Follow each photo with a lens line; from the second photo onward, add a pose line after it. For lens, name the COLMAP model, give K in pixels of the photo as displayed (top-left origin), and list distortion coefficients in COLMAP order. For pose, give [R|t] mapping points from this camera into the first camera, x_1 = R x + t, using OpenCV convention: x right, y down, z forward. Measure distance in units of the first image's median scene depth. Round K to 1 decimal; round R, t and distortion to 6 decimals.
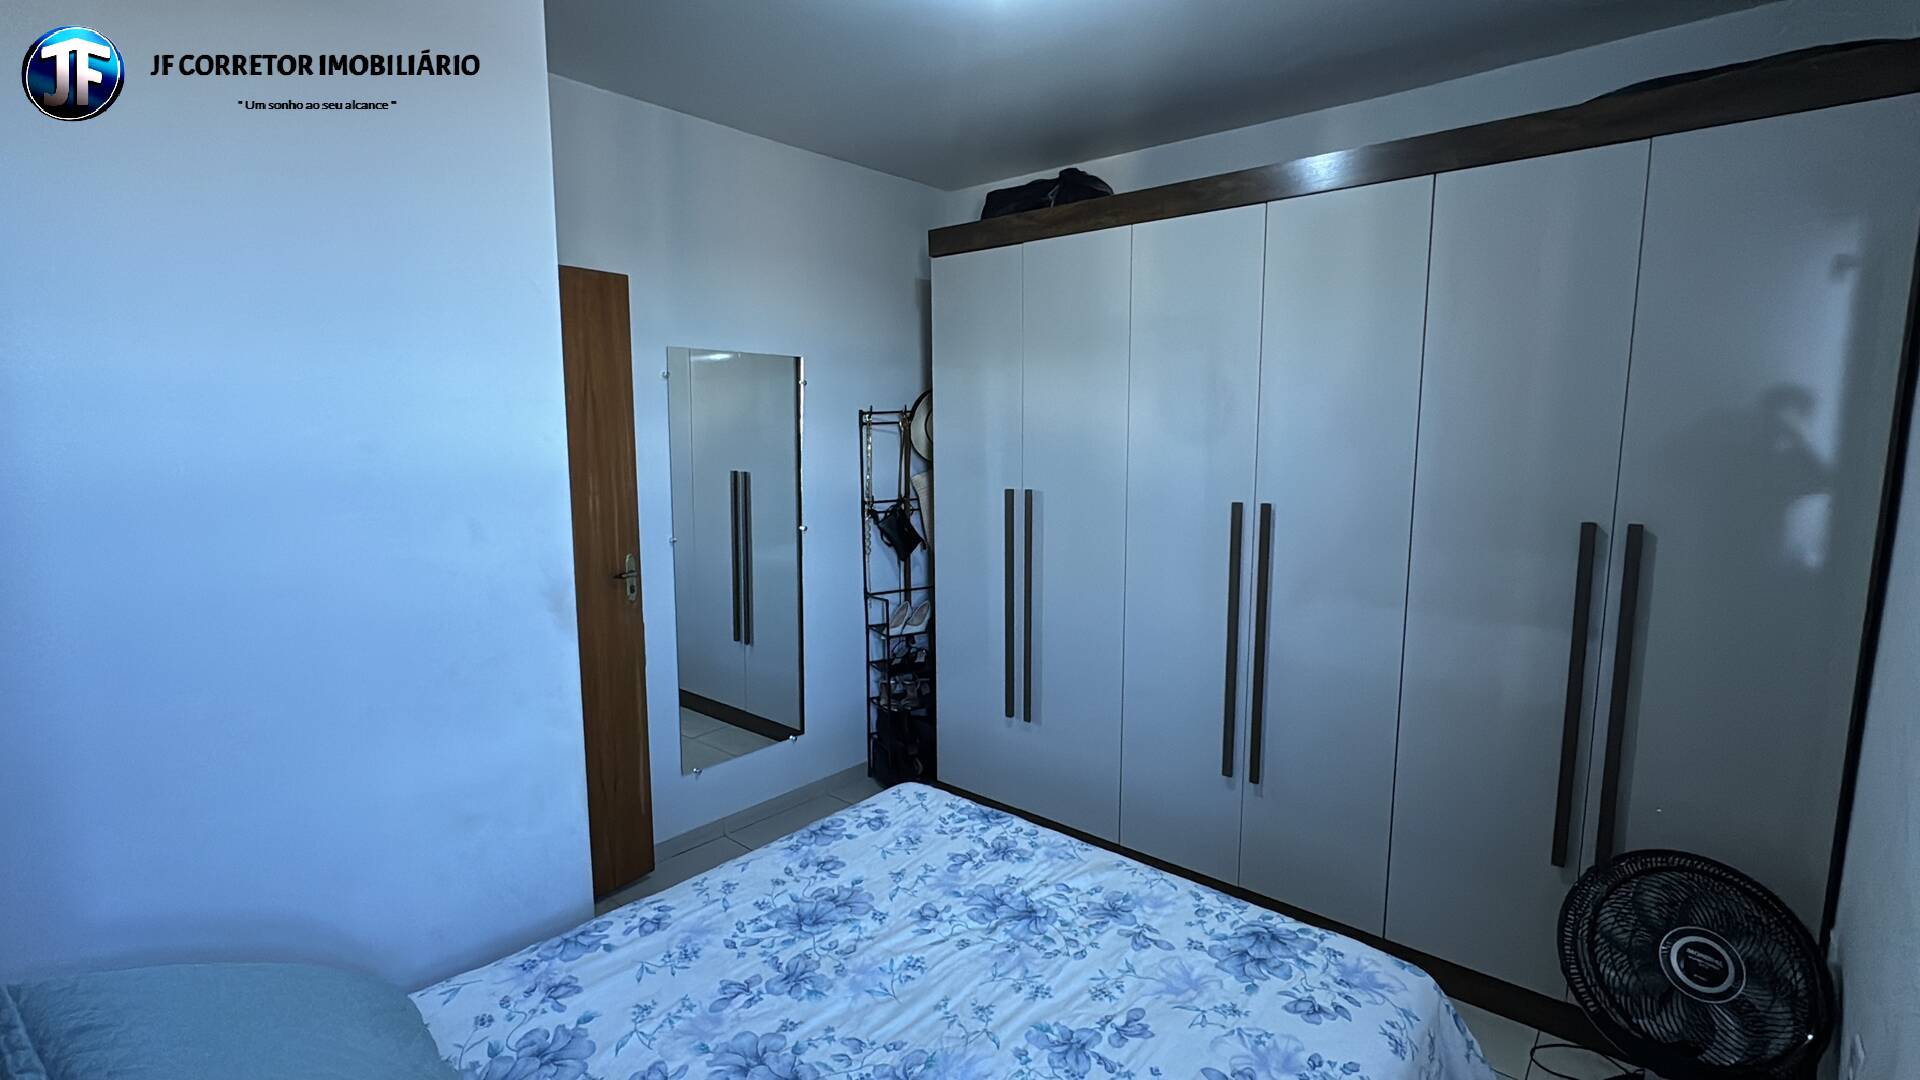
lens RADIAL K [[880.3, 0, 959.3], [0, 880.3, 539.7], [0, 0, 1]] dist [0.001195, -0.002057]
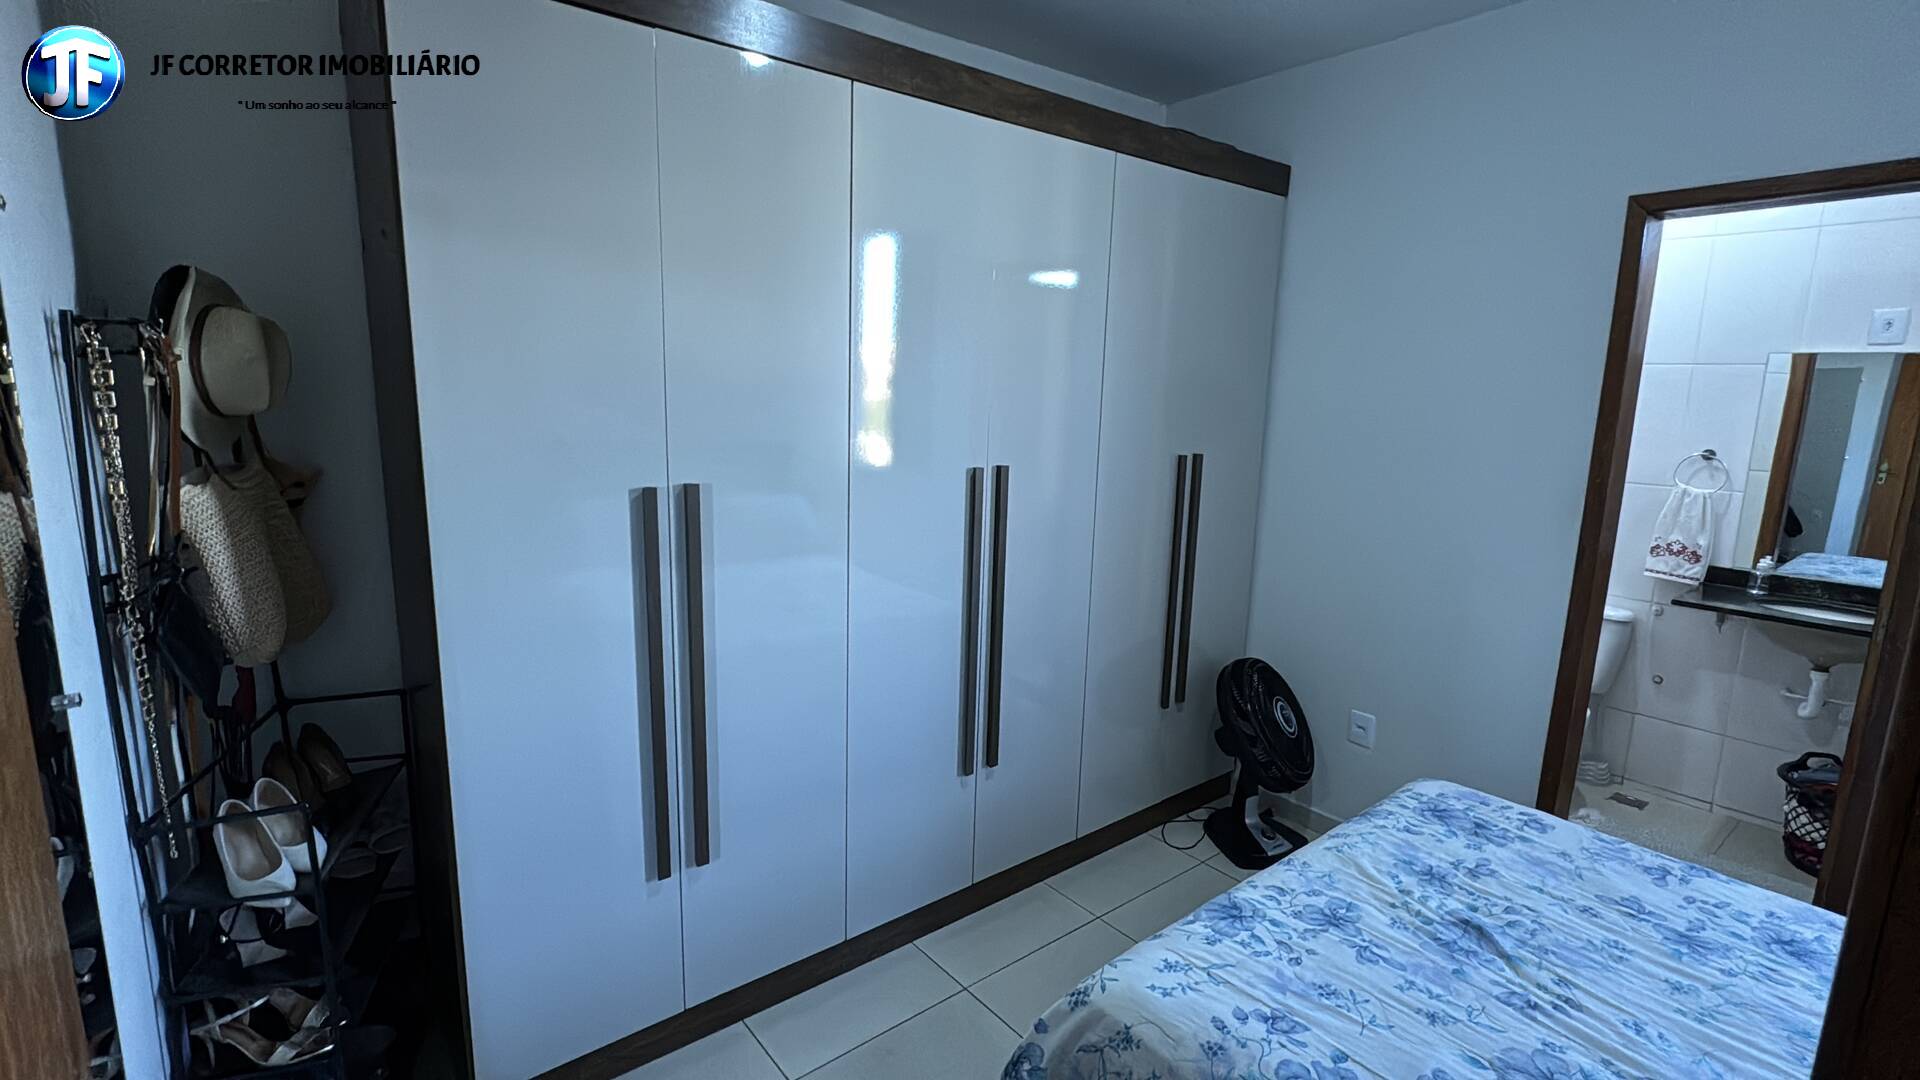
lens RADIAL K [[880.3, 0, 954.1], [0, 880.3, 537.9], [0, 0, 1]] dist [0.001195, -0.002057]
pose [[0.181133, -0.173211, 0.968085, -0.730777], [0.108475, 0.981880, 0.155383, -0.150394], [-0.977458, 0.076868, 0.196640, 1.153125]]
